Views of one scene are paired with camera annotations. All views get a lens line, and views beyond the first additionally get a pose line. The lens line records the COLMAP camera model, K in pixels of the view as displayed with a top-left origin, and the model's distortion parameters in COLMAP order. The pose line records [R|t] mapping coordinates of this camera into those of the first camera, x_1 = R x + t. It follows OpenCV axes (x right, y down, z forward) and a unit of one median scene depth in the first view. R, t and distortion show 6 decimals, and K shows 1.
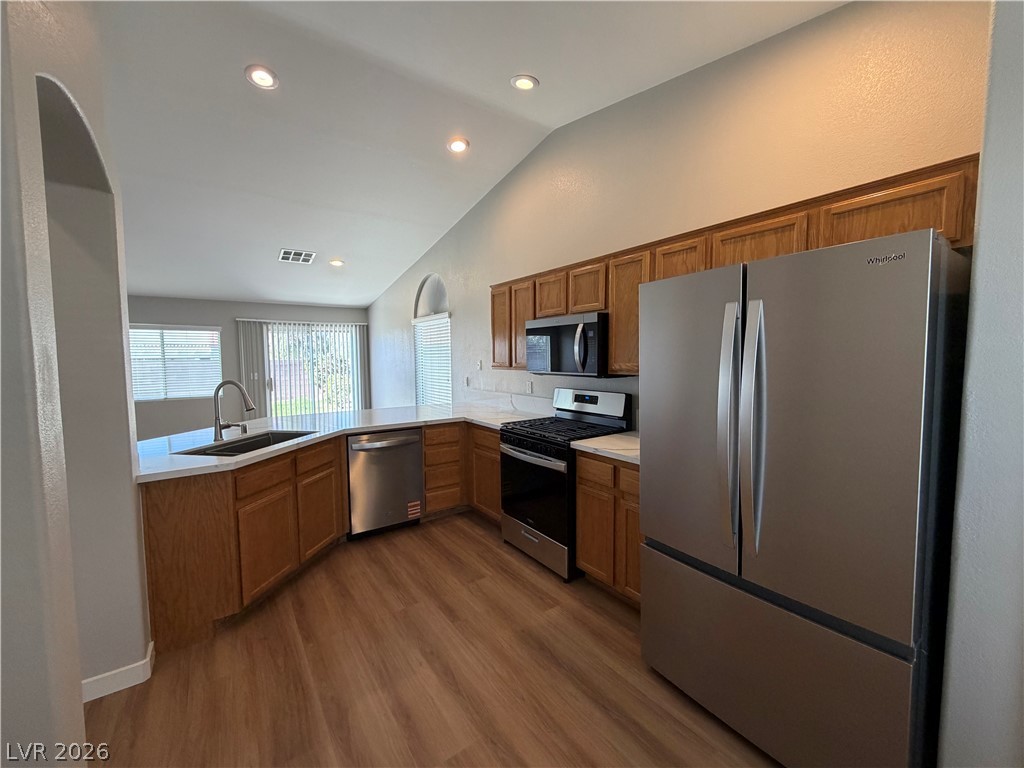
lens RADIAL K [[407.8, 0, 510.9], [0, 407.8, 384.5], [0, 0, 1]] dist [0.000271, -0.000138]
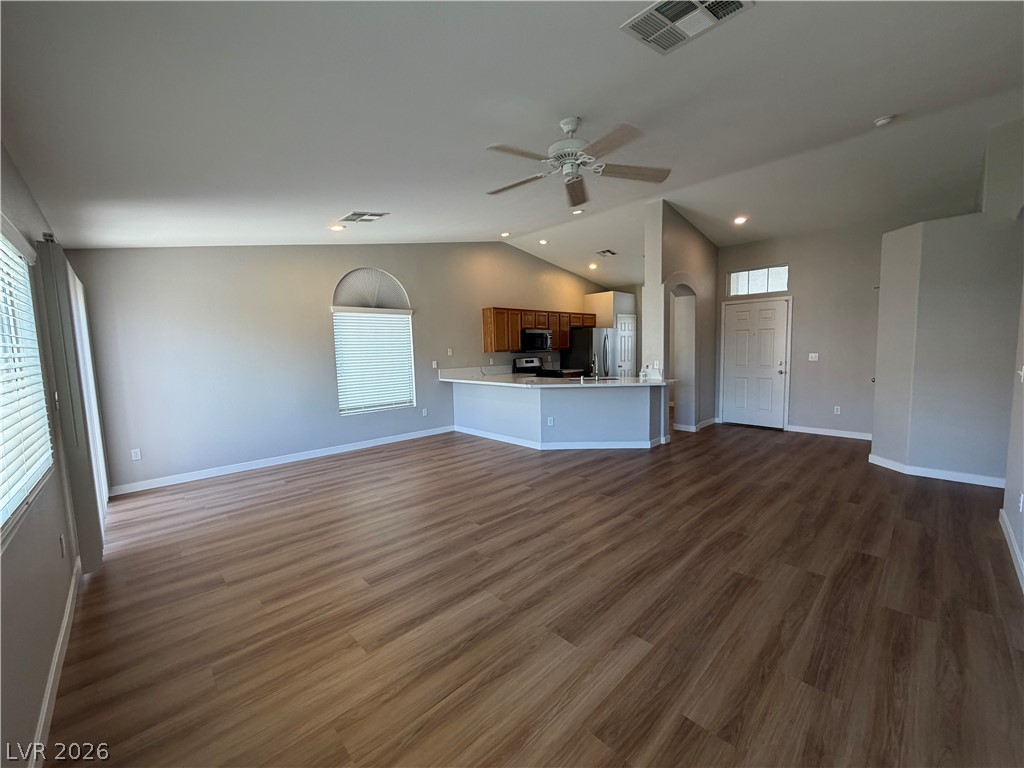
lens RADIAL K [[407.8, 0, 510.9], [0, 407.8, 384.5], [0, 0, 1]] dist [0.000271, -0.000138]
pose [[-0.142137, -0.079398, 0.986658, -2.030128], [0.091389, 0.991468, 0.092950, -0.061408], [-0.985619, 0.103382, -0.133668, 1.274348]]
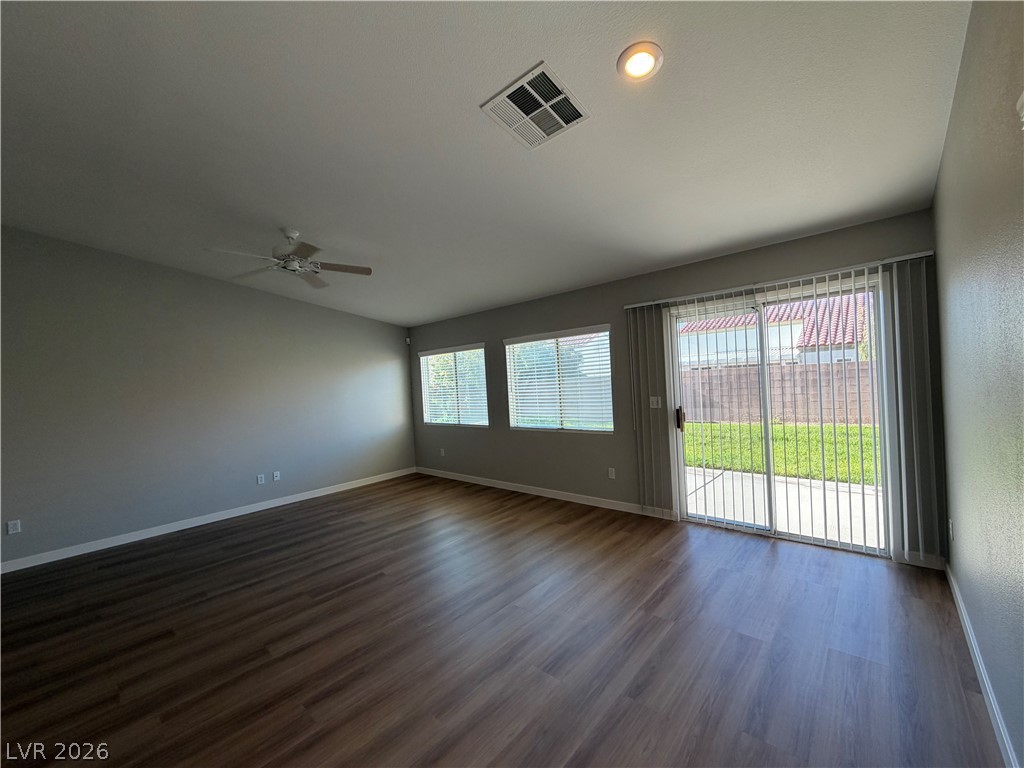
lens RADIAL K [[407.8, 0, 510.9], [0, 407.8, 384.5], [0, 0, 1]] dist [0.000271, -0.000138]
pose [[0.216517, 0.005597, -0.976263, -0.231898], [-0.008440, 0.999957, 0.003861, -0.089367], [0.976242, 0.007404, 0.216554, 1.332041]]
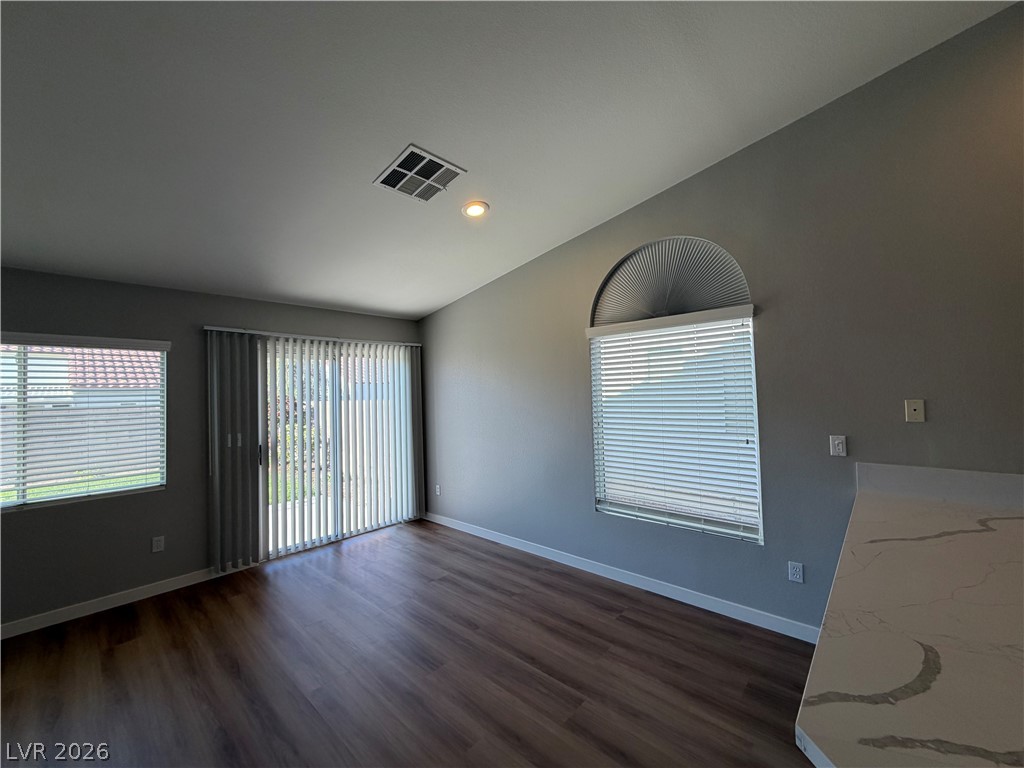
lens RADIAL K [[407.8, 0, 510.9], [0, 407.8, 384.5], [0, 0, 1]] dist [0.000271, -0.000138]
pose [[0.977574, -0.012407, 0.210225, -0.779539], [0.031952, 0.995444, -0.089833, -0.064567], [-0.208153, 0.094535, 0.973517, 0.837573]]
